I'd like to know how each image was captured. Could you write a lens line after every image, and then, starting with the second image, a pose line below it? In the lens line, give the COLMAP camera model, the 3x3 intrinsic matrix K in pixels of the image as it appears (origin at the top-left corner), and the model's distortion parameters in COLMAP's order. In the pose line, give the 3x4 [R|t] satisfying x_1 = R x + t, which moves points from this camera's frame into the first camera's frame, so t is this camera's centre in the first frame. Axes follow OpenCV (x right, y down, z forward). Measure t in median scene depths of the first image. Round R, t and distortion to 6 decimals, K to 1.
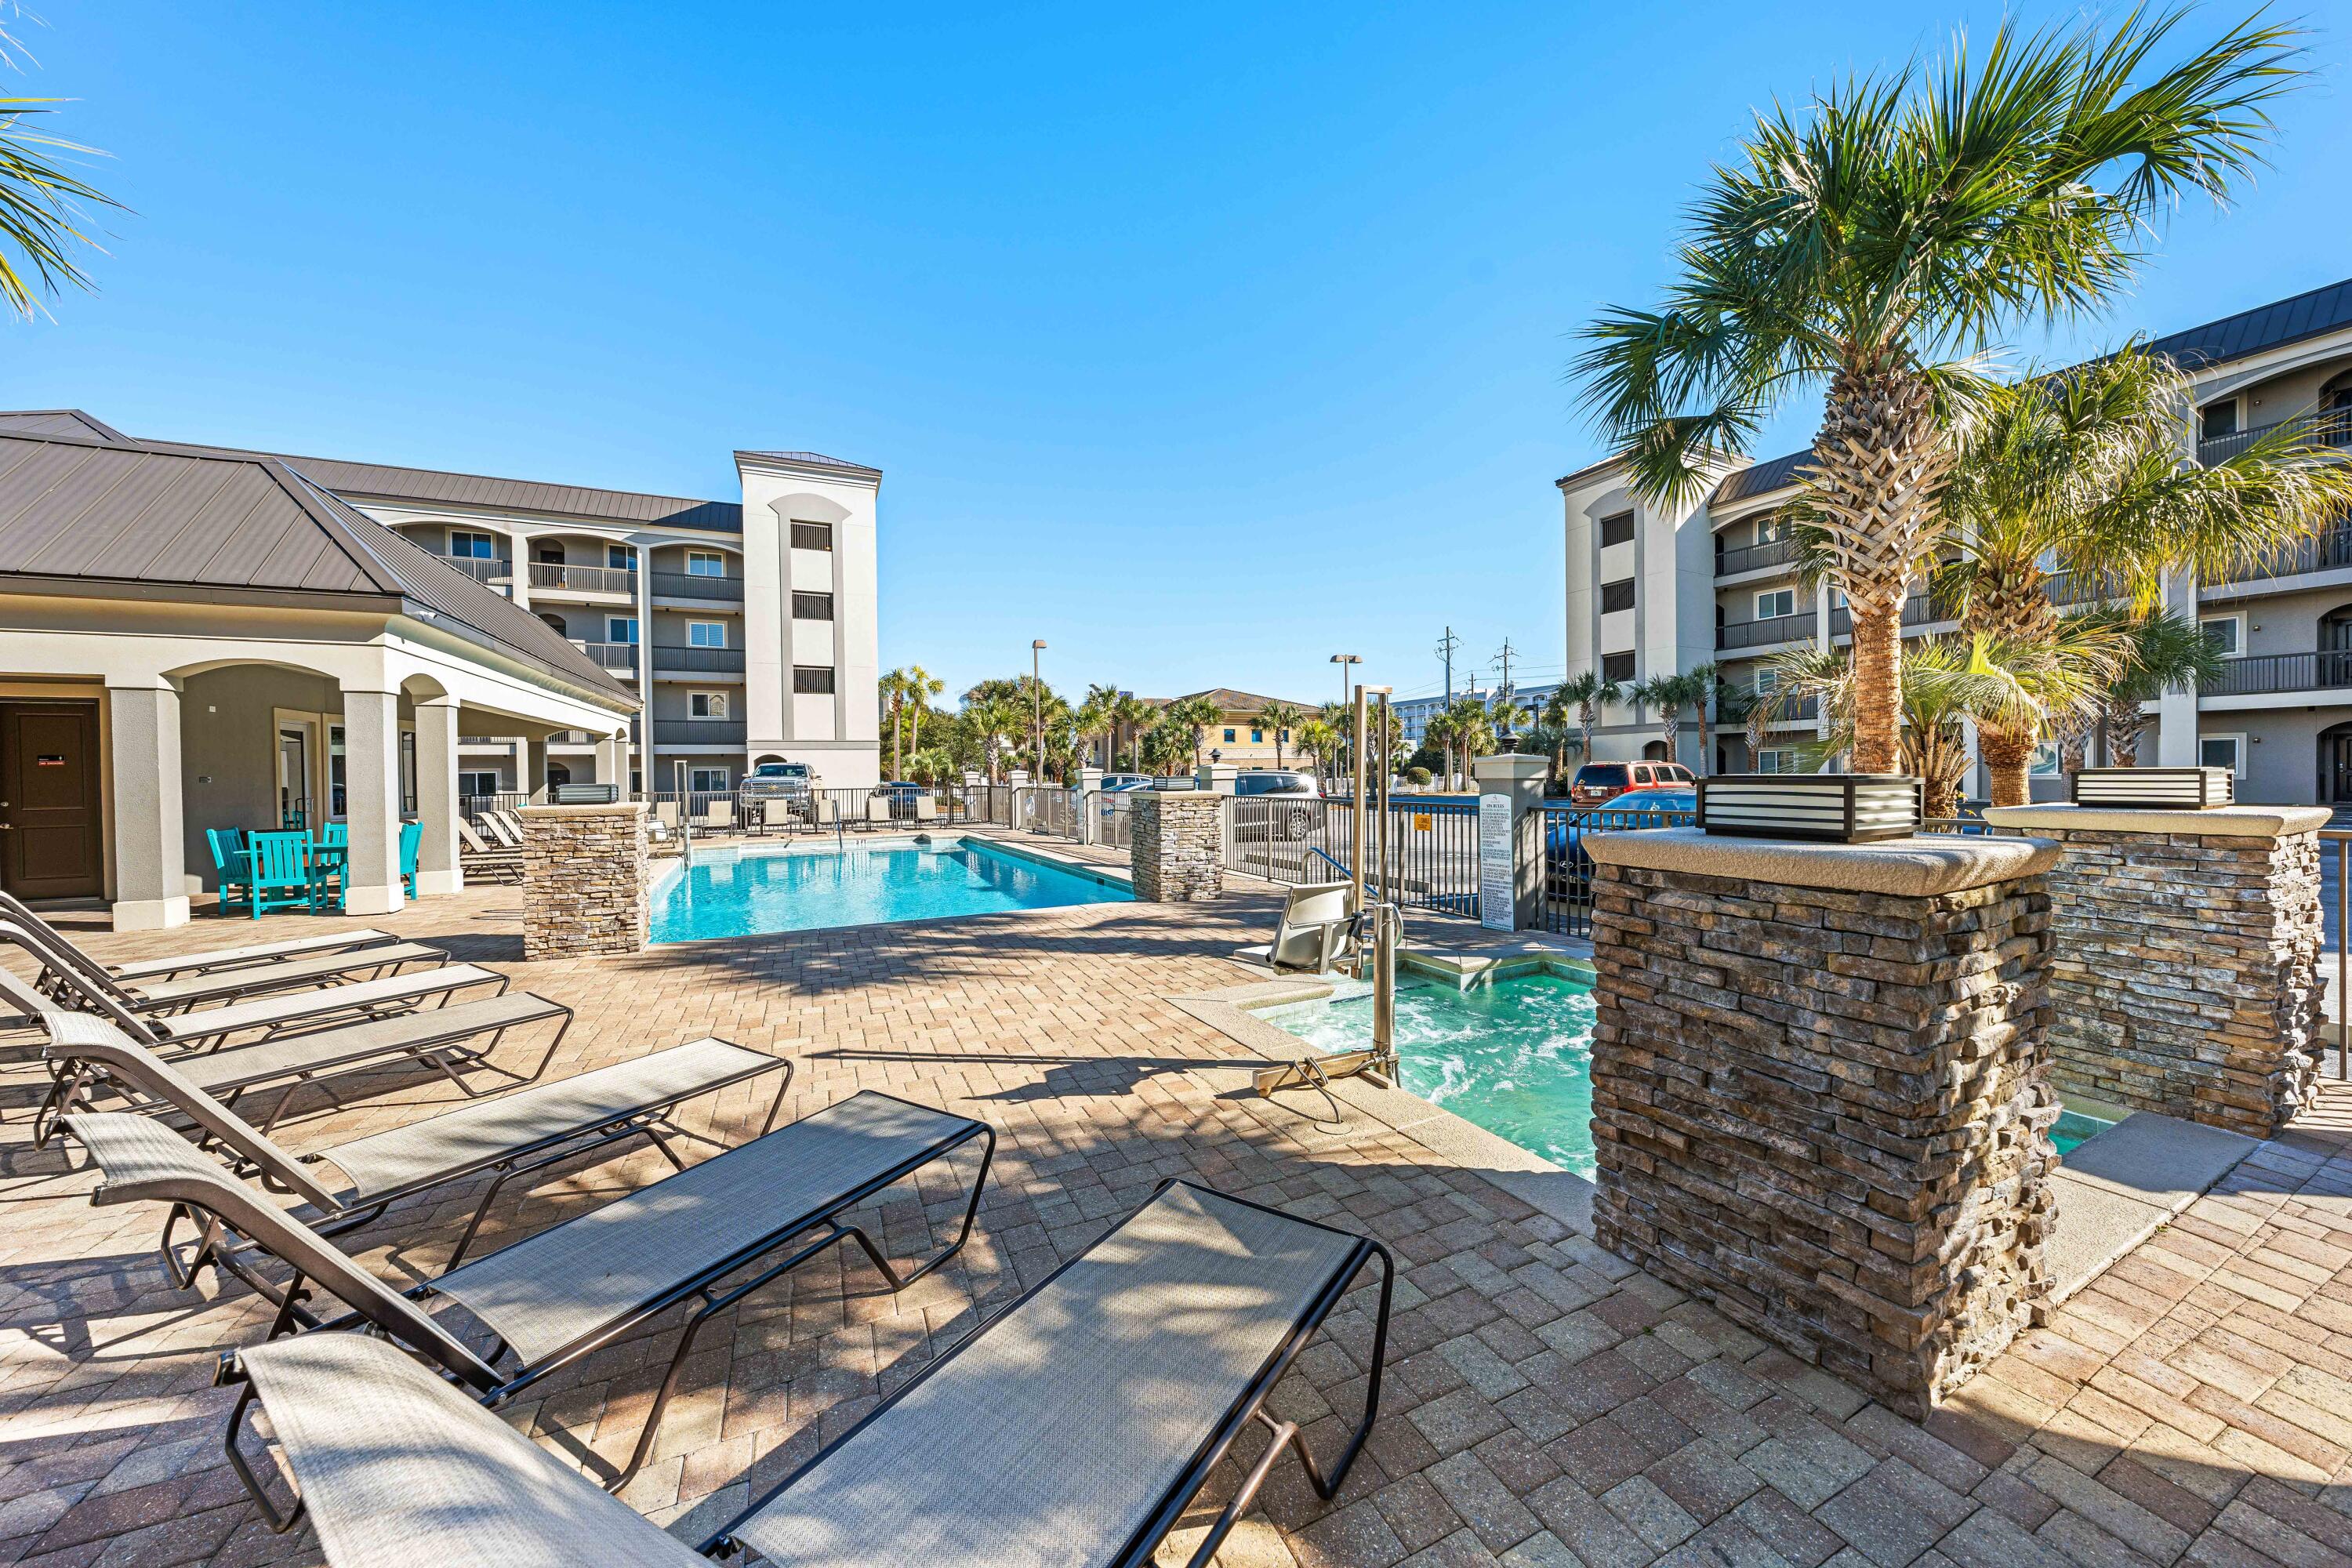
lens RADIAL K [[795.4, 0, 1168.4], [0, 795.4, 783.6], [0, 0, 1]] dist [-0.001156, -0.000008]
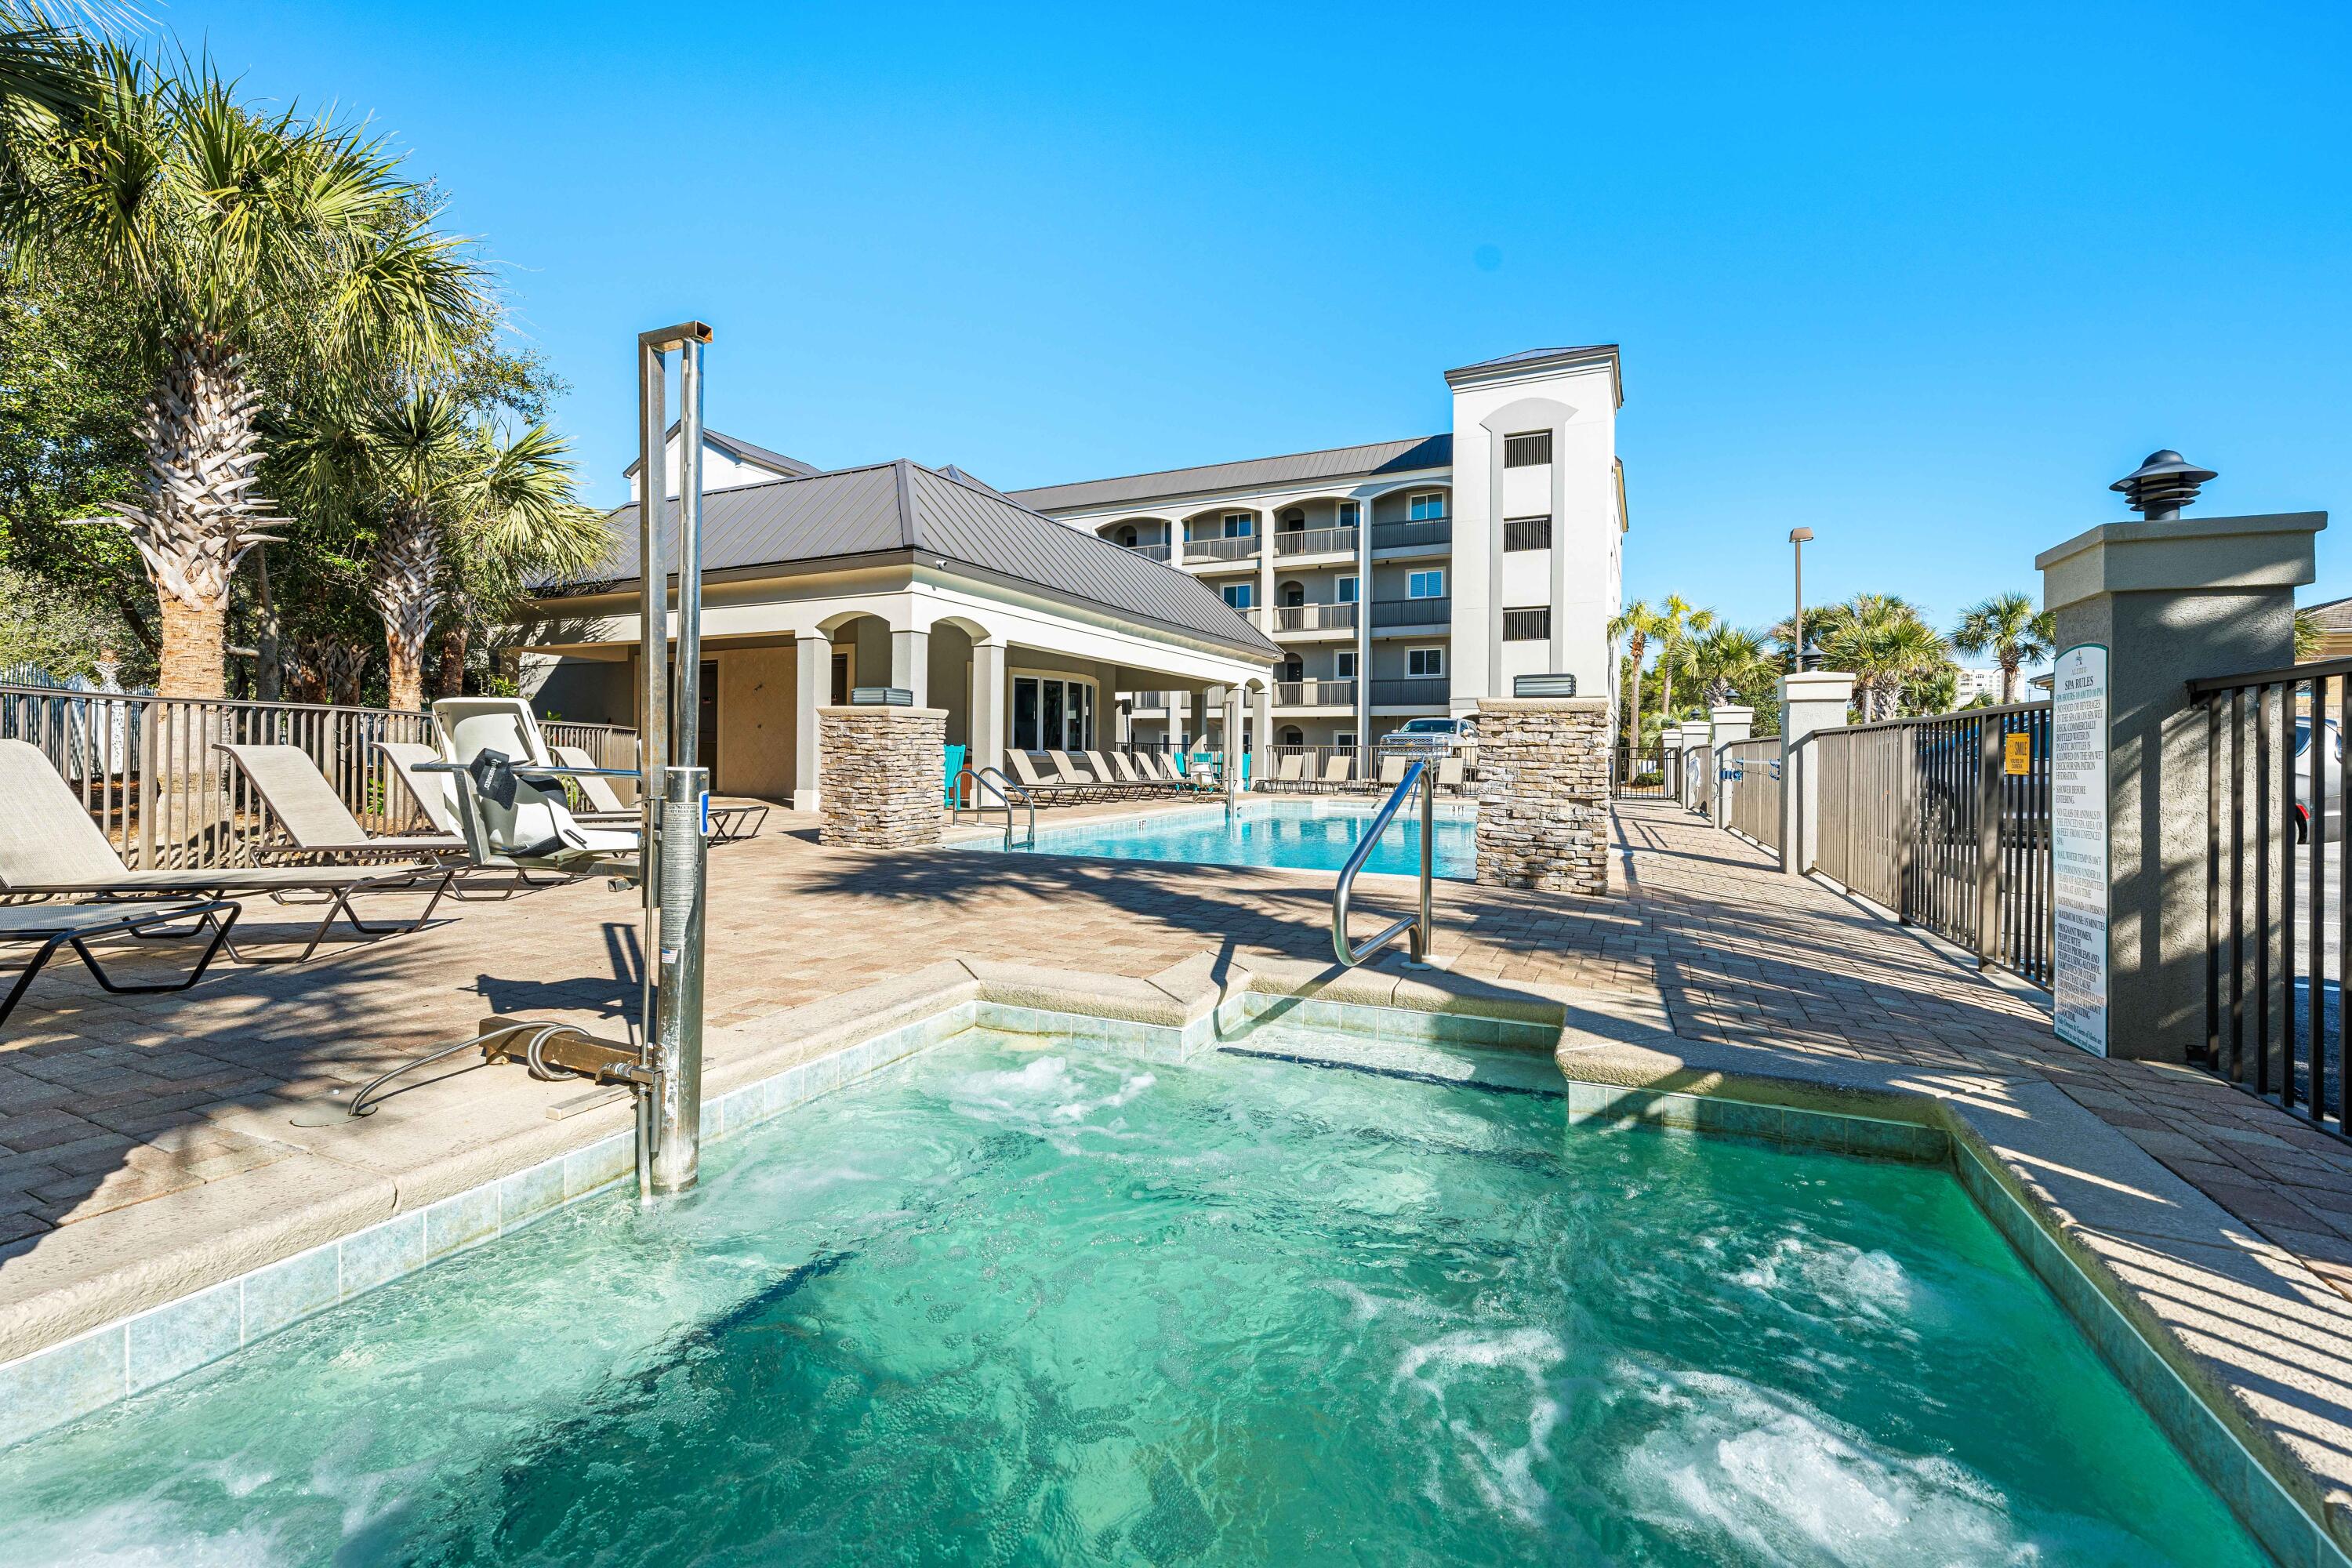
lens RADIAL K [[963.5, 0, 1168.4], [0, 963.5, 760.0], [0, 0, 1]] dist [0.002286, 0.000001]
pose [[0.647422, 0.026255, -0.761679, 0.158442], [-0.028823, 0.999535, 0.009954, 0.022782], [0.761586, 0.015509, 0.647878, 0.145188]]
